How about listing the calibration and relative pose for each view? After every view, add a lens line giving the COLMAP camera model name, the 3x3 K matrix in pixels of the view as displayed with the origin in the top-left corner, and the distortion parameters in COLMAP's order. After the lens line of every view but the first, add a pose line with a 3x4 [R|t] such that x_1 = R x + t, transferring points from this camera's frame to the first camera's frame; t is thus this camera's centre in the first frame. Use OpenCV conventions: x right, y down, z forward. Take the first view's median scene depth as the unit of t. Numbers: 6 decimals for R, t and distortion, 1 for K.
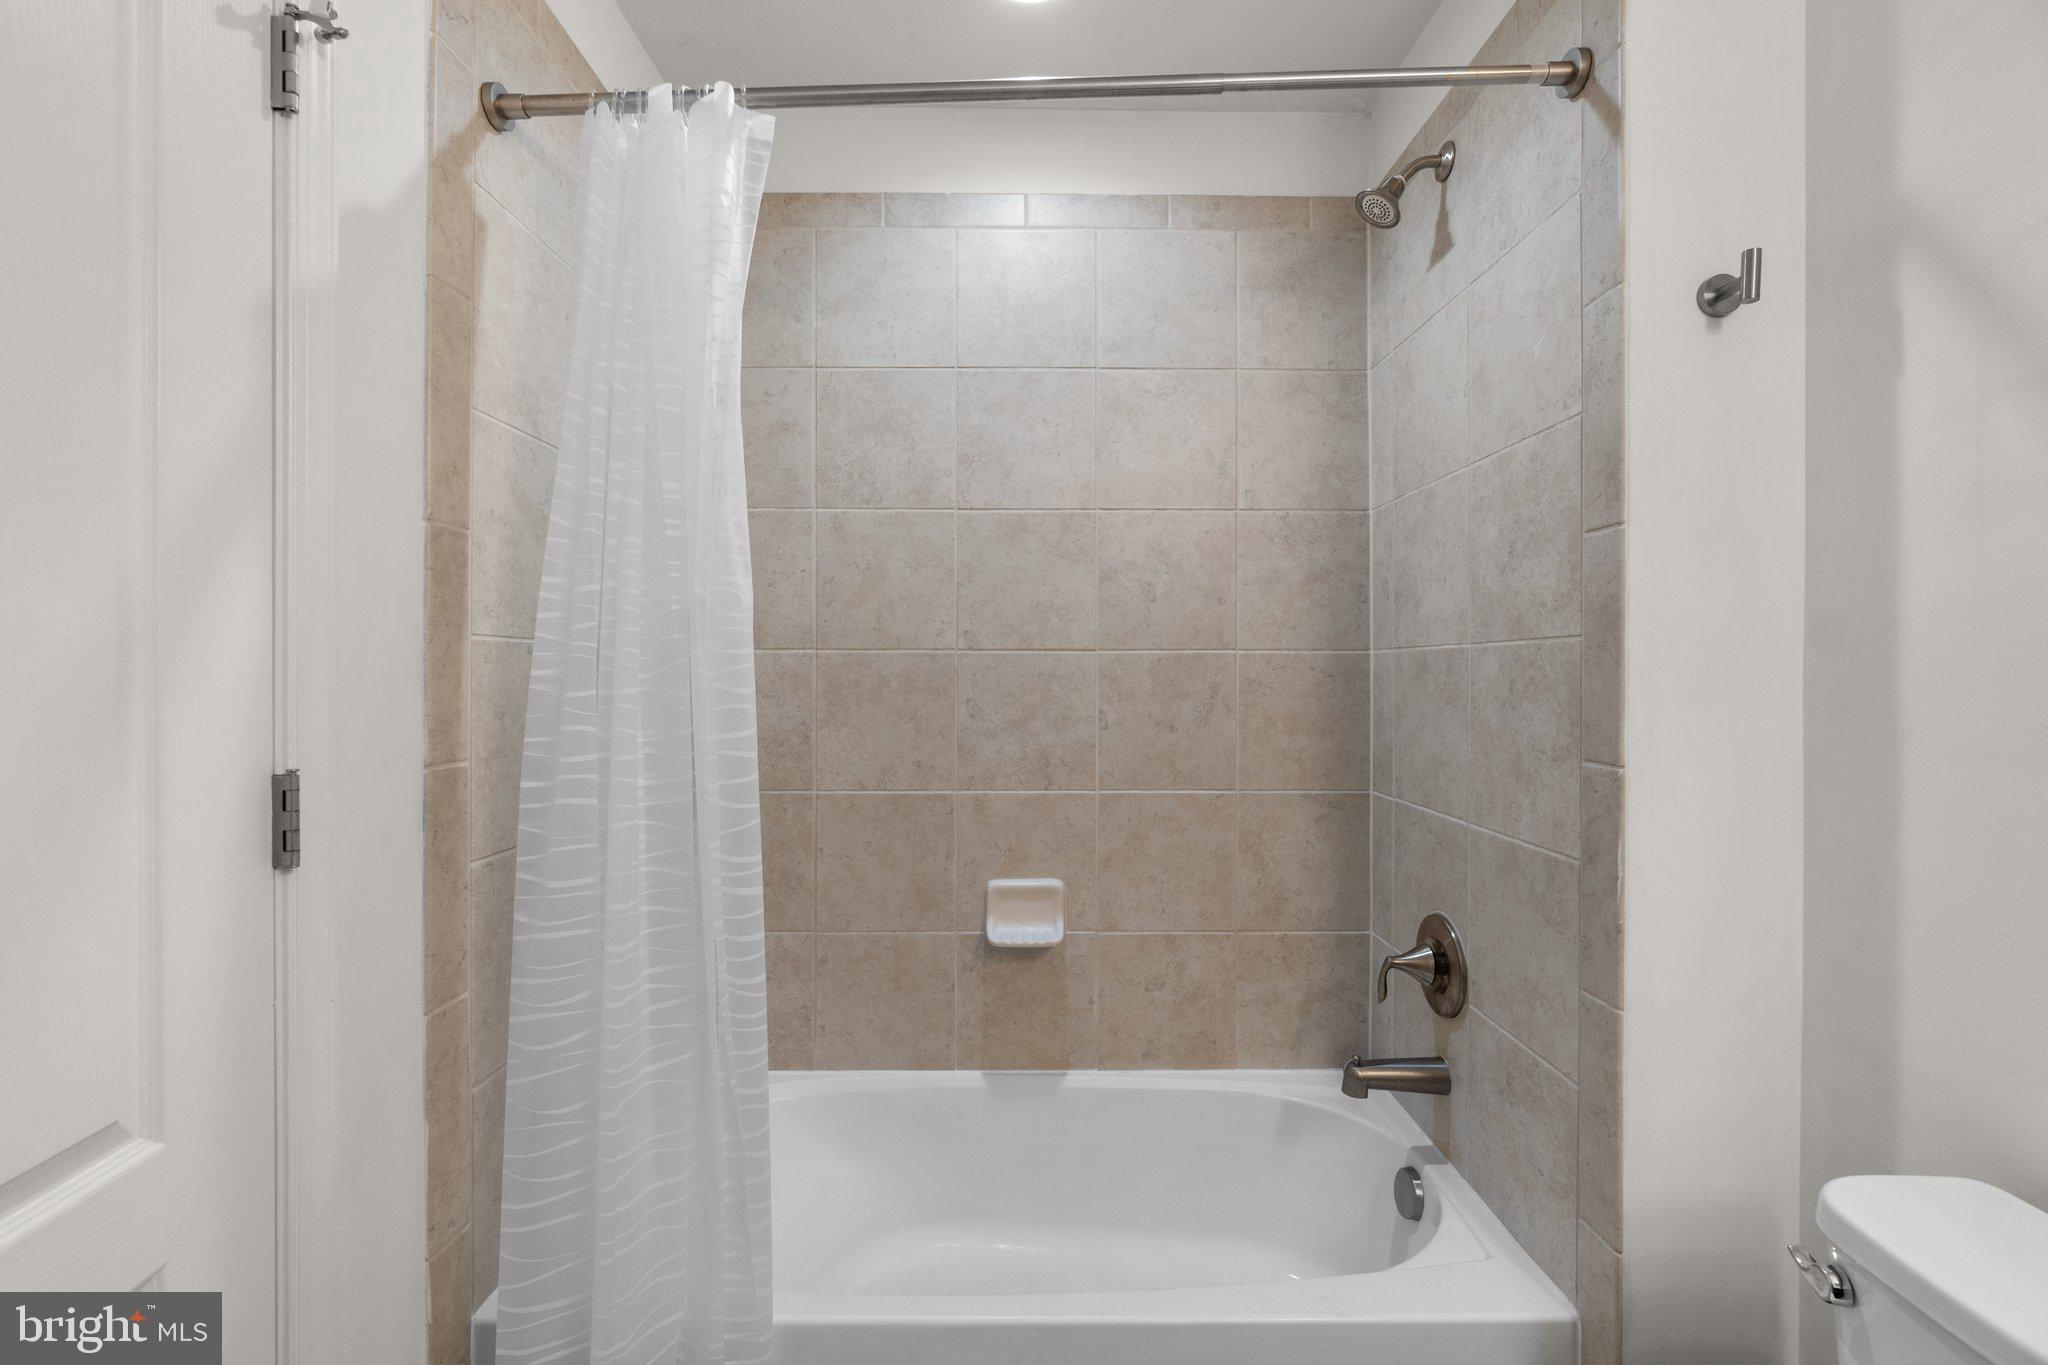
lens RADIAL K [[888.3, 0, 1023.2], [0, 888.3, 671.0], [0, 0, 1]] dist [-0.001259, -0.000027]
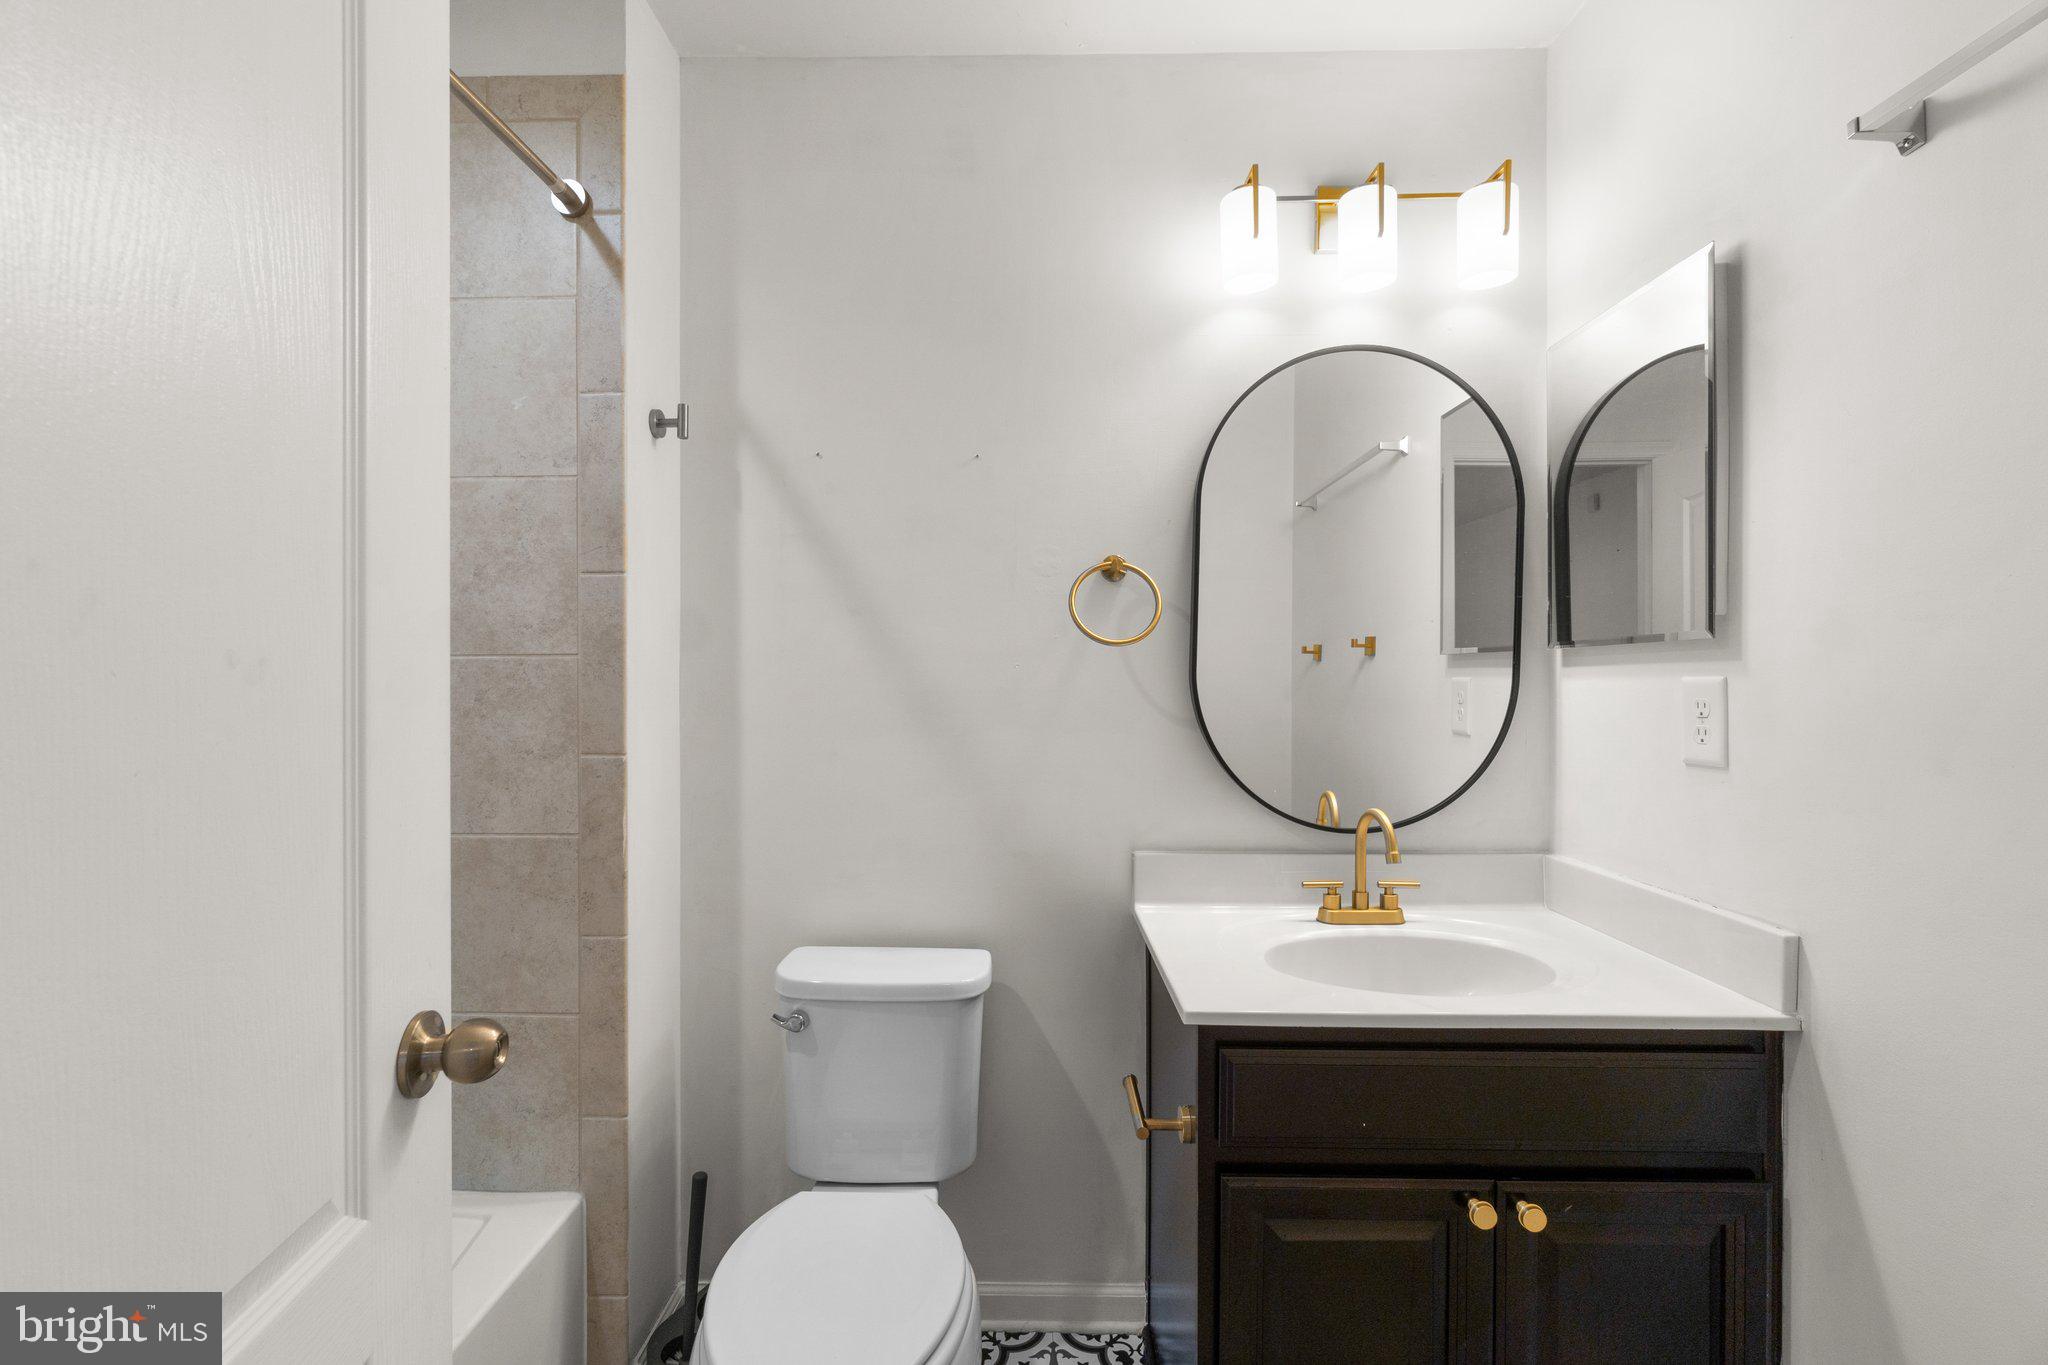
lens RADIAL K [[877.8, 0, 1015.7], [0, 877.8, 685.5], [0, 0, 1]] dist [-0.003122, 0.001024]
pose [[0.025021, -0.004711, 0.999676, -0.598174], [0.001619, 0.999988, 0.004672, -0.000958], [-0.999686, 0.001501, 0.025028, 0.357694]]
